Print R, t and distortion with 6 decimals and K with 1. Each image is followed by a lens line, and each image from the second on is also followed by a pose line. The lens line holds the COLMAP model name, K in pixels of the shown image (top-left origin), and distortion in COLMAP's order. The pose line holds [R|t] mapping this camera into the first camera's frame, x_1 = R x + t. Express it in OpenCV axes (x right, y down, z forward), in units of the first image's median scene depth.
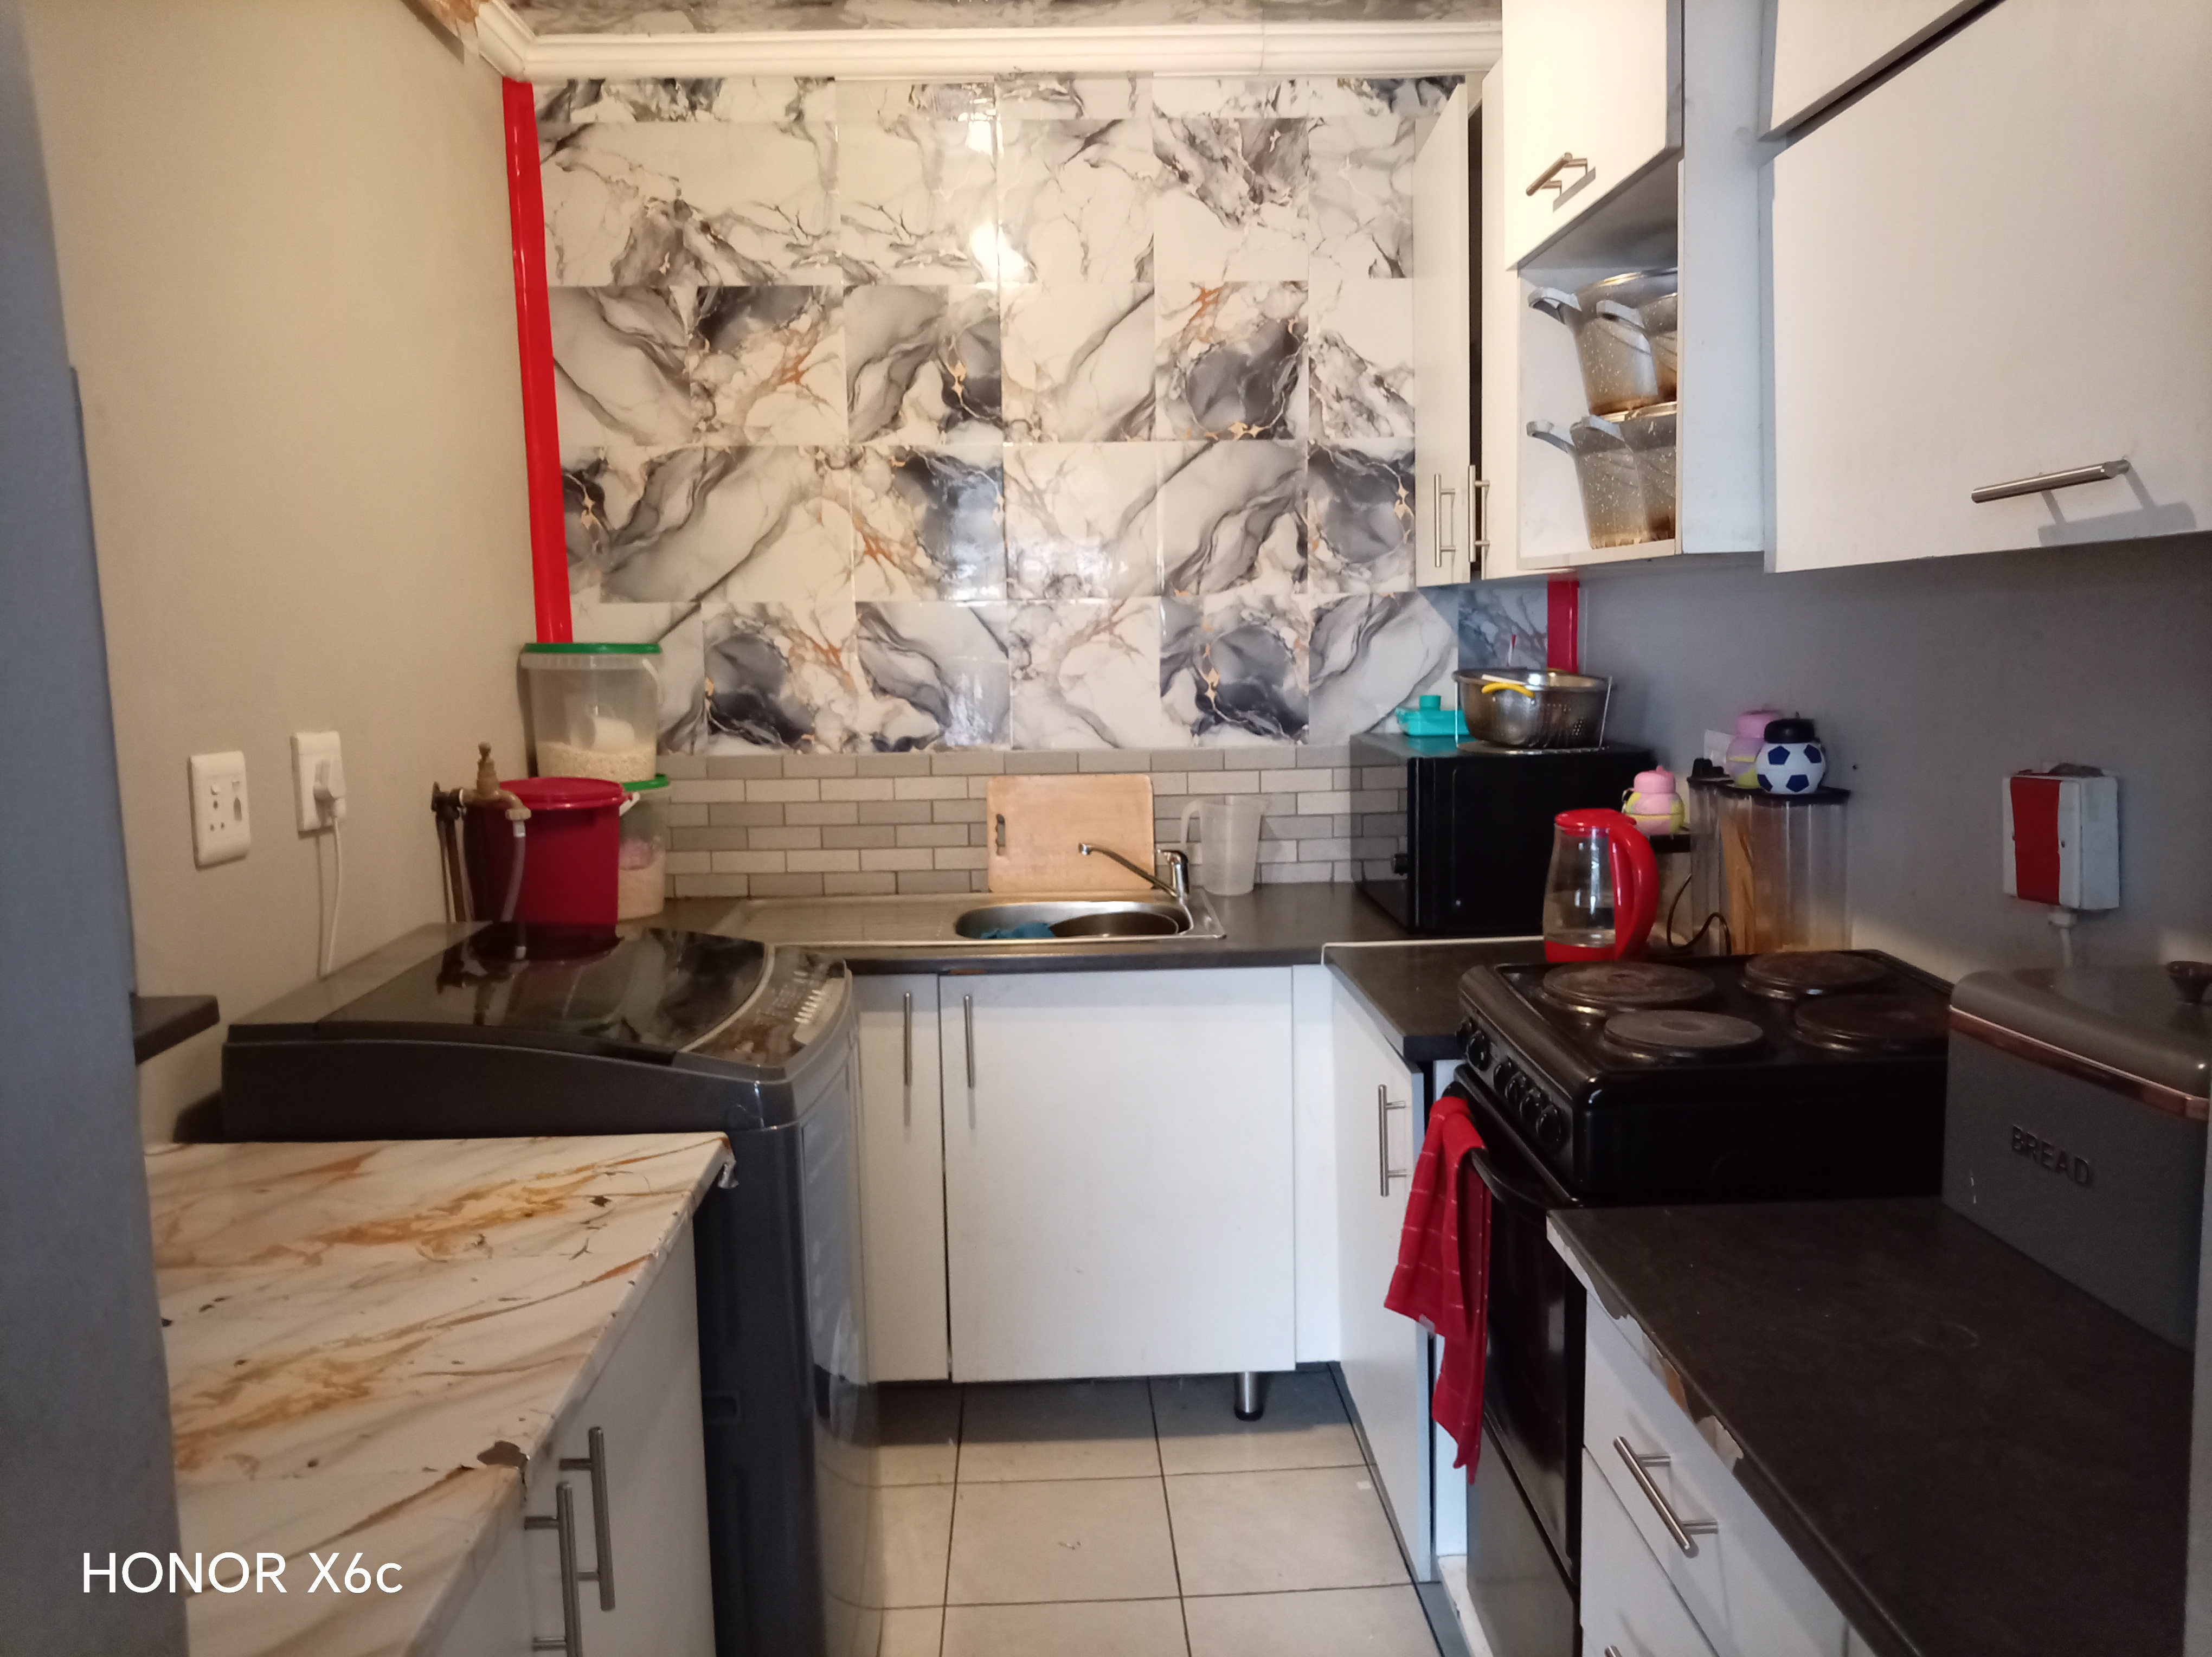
lens RADIAL K [[1647.2, 0, 1100.4], [0, 1647.2, 820.5], [0, 0, 1]] dist [0.056307, -0.125545]
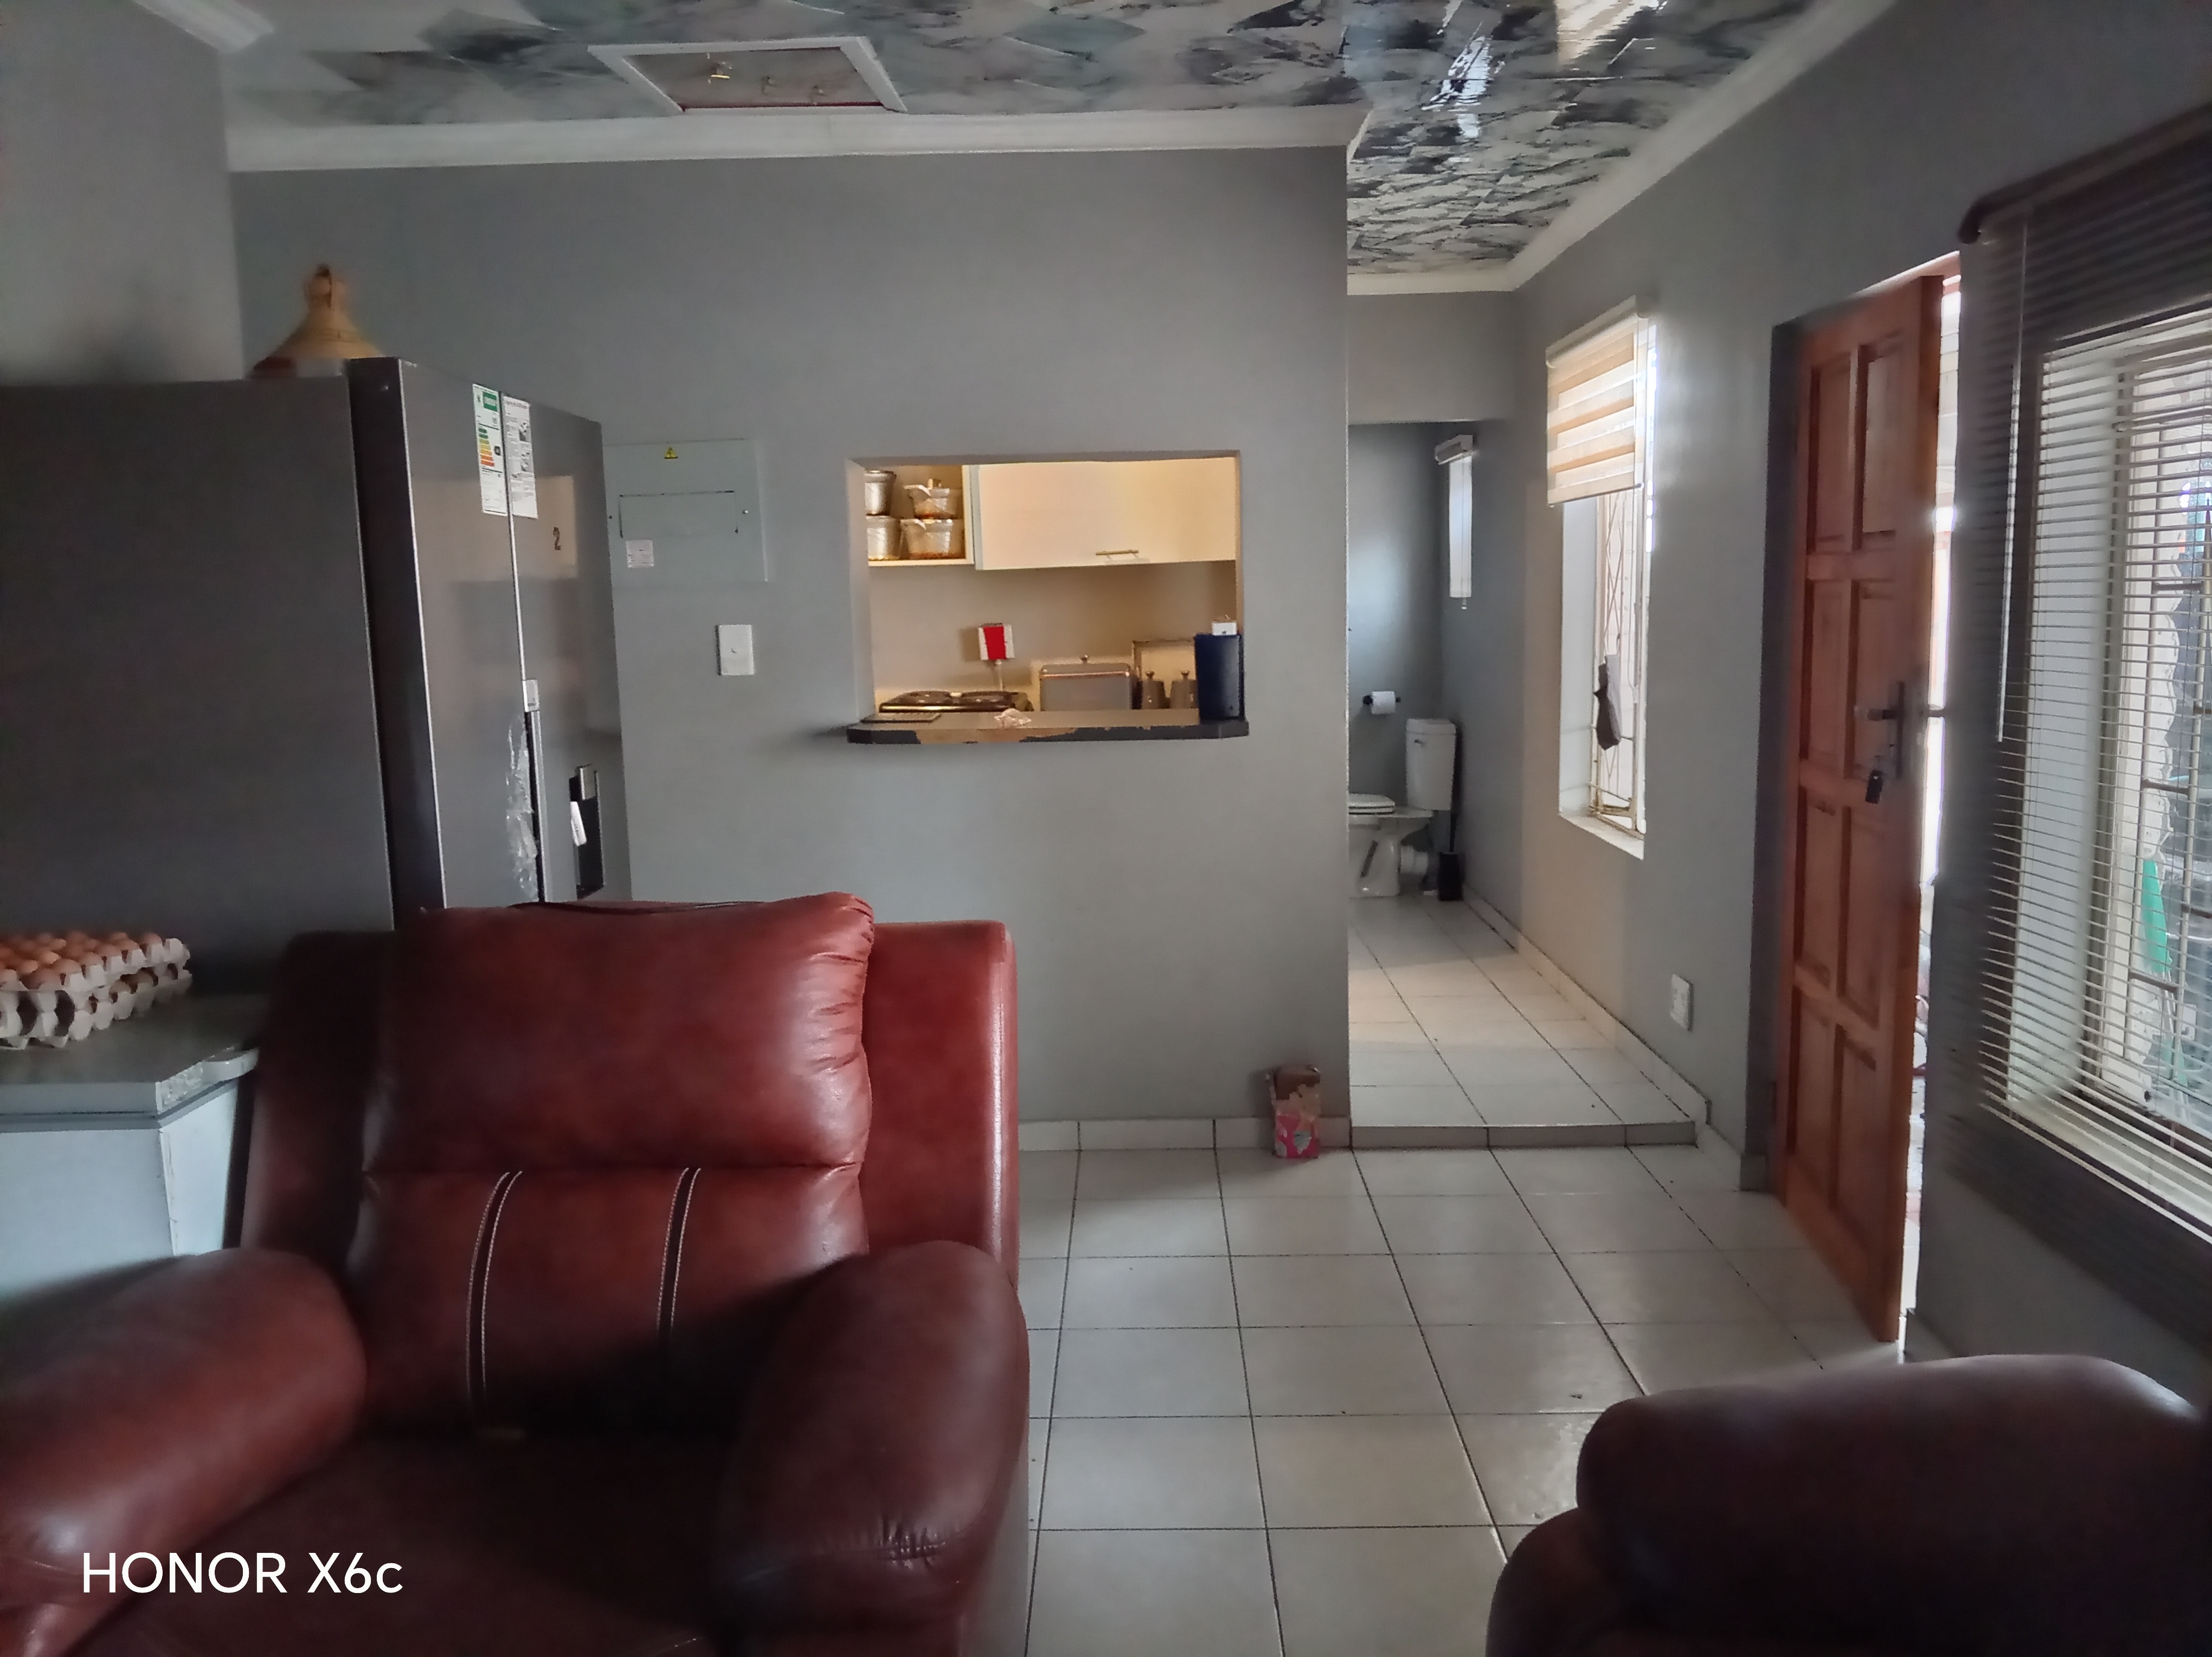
lens RADIAL K [[1611.9, 0, 1094.6], [0, 1611.9, 820.3], [0, 0, 1]] dist [0.035850, -0.061693]
pose [[0.067296, -0.117134, 0.990833, -1.618646], [0.144106, 0.983813, 0.106516, 0.026093], [-0.987271, 0.135617, 0.083087, 0.269242]]
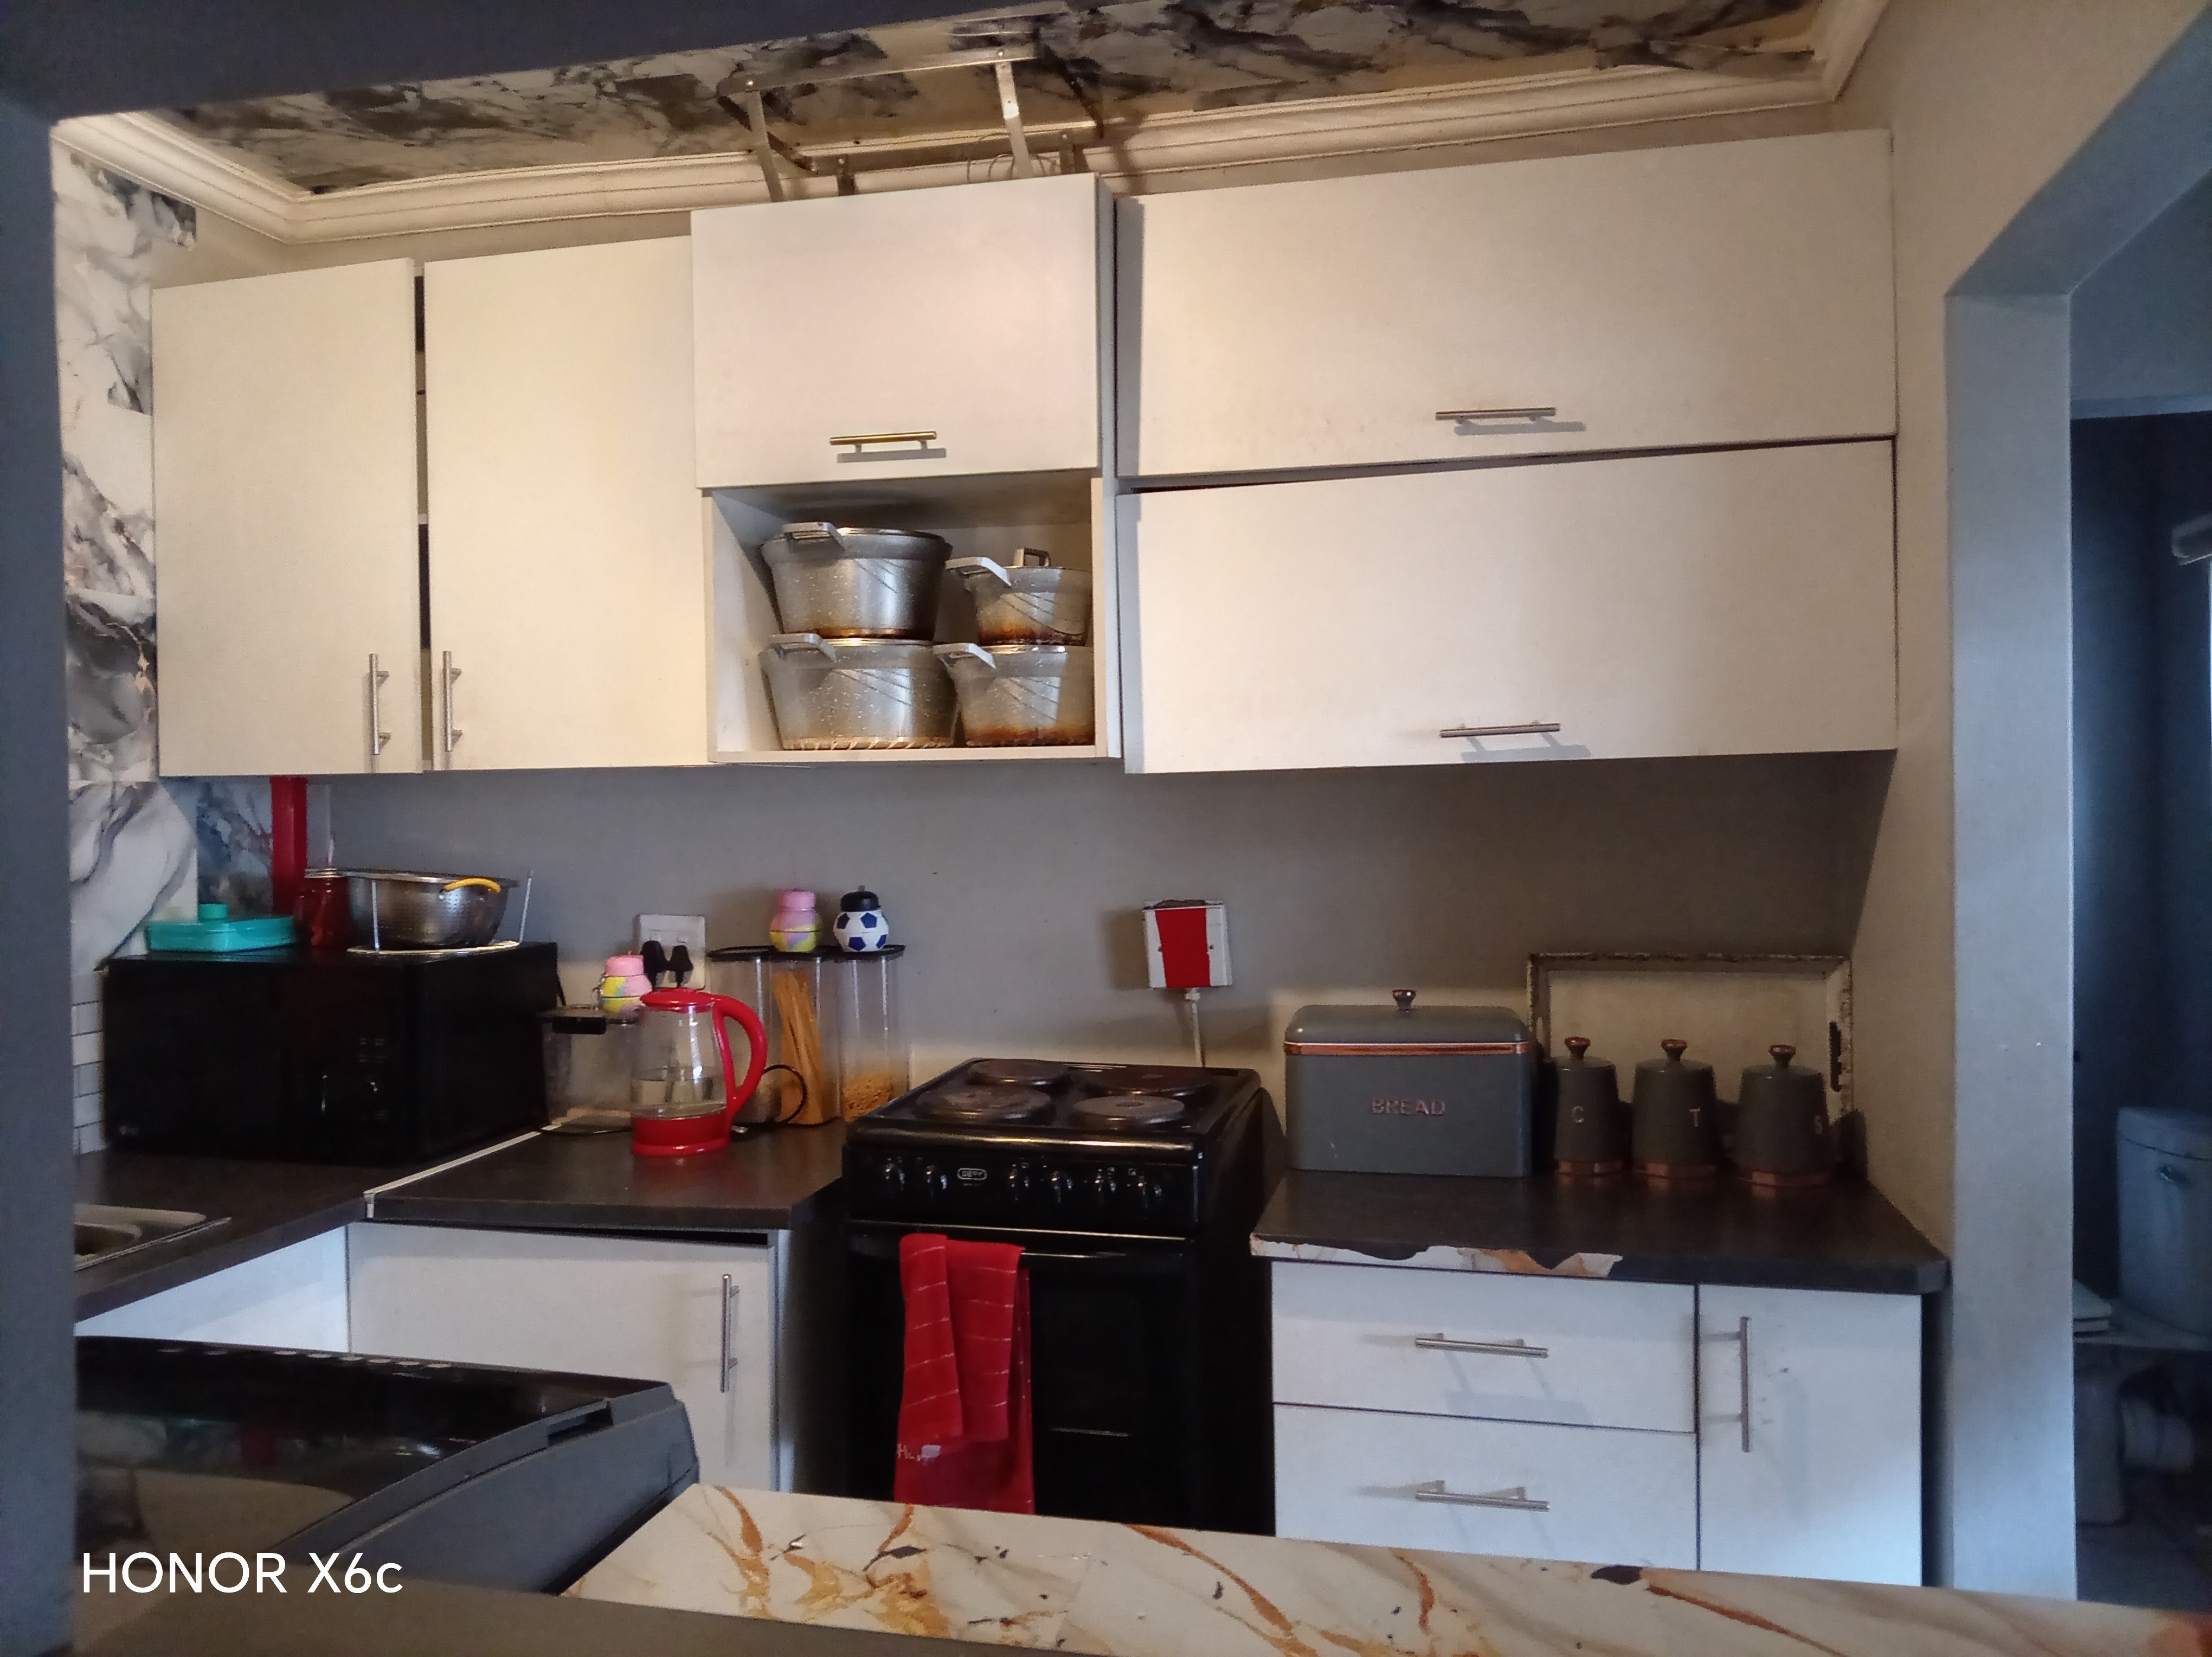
lens RADIAL K [[1644.8, 0, 1106.0], [0, 1644.8, 828.5], [0, 0, 1]] dist [0.054548, -0.111576]
pose [[0.255255, 0.007092, 0.966848, -0.497064], [0.121921, 0.991755, -0.039463, -0.025042], [-0.959156, 0.127952, 0.252286, 0.342173]]
